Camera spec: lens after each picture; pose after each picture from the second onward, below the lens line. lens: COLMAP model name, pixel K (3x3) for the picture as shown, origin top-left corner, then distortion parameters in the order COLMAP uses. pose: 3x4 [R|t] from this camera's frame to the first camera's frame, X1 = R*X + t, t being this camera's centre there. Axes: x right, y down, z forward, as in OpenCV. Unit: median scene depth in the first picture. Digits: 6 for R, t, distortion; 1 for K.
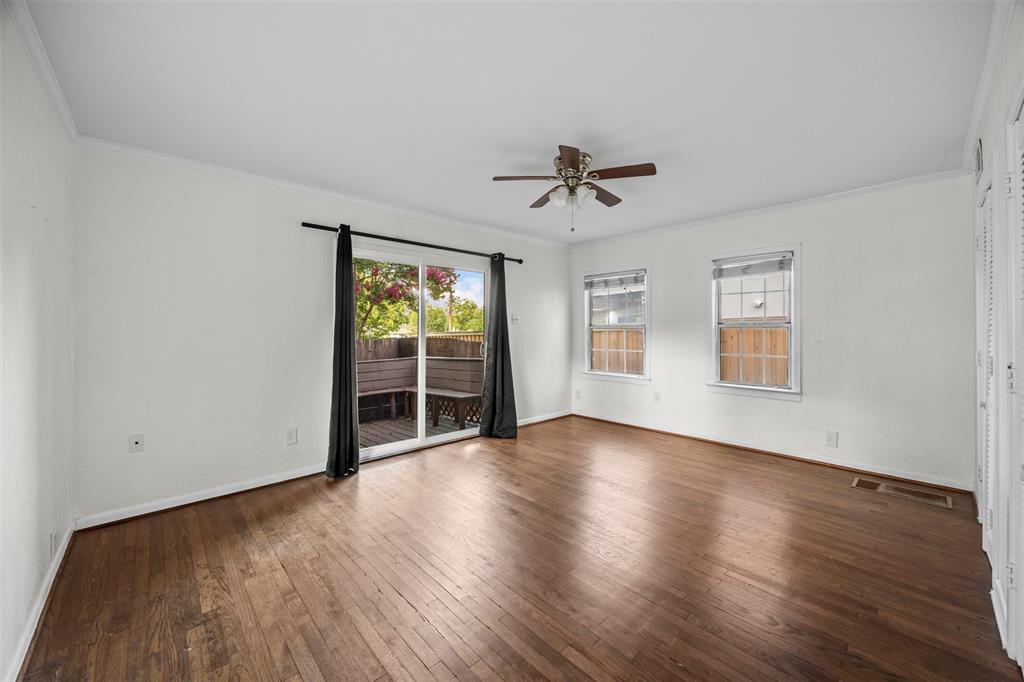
lens RADIAL K [[390.1, 0, 513.7], [0, 390.1, 332.1], [0, 0, 1]] dist [0.000755, 0.000062]
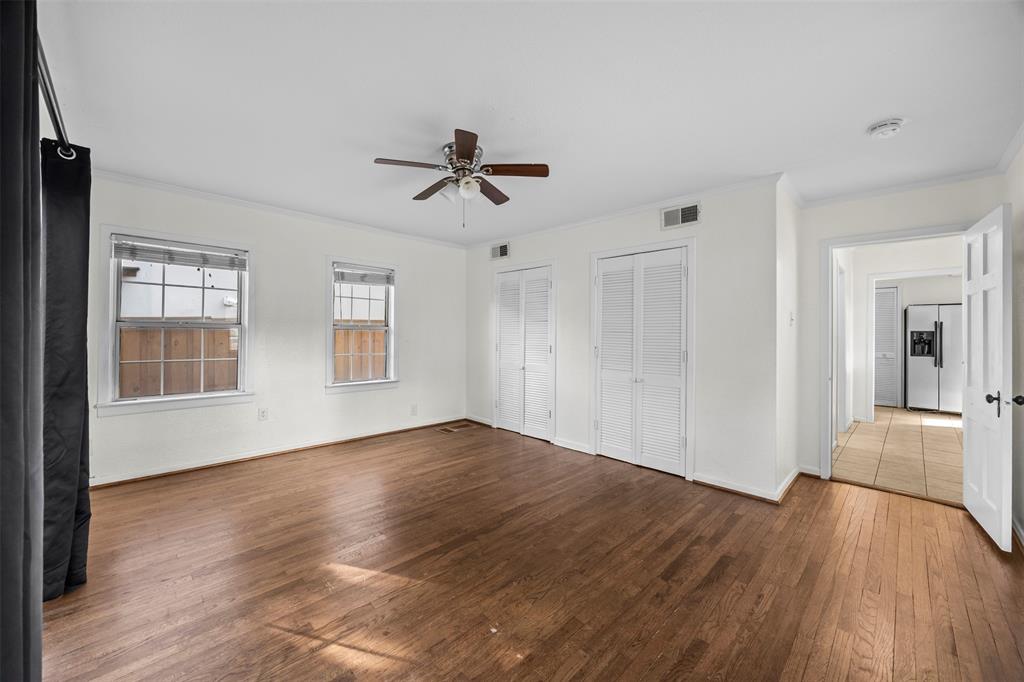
lens RADIAL K [[390.1, 0, 513.7], [0, 390.1, 332.1], [0, 0, 1]] dist [0.000755, 0.000062]
pose [[-0.029464, 0.006776, 0.999543, -0.520742], [-0.000390, 0.999977, -0.006790, 0.003227], [-0.999566, -0.000590, -0.029461, 0.584116]]
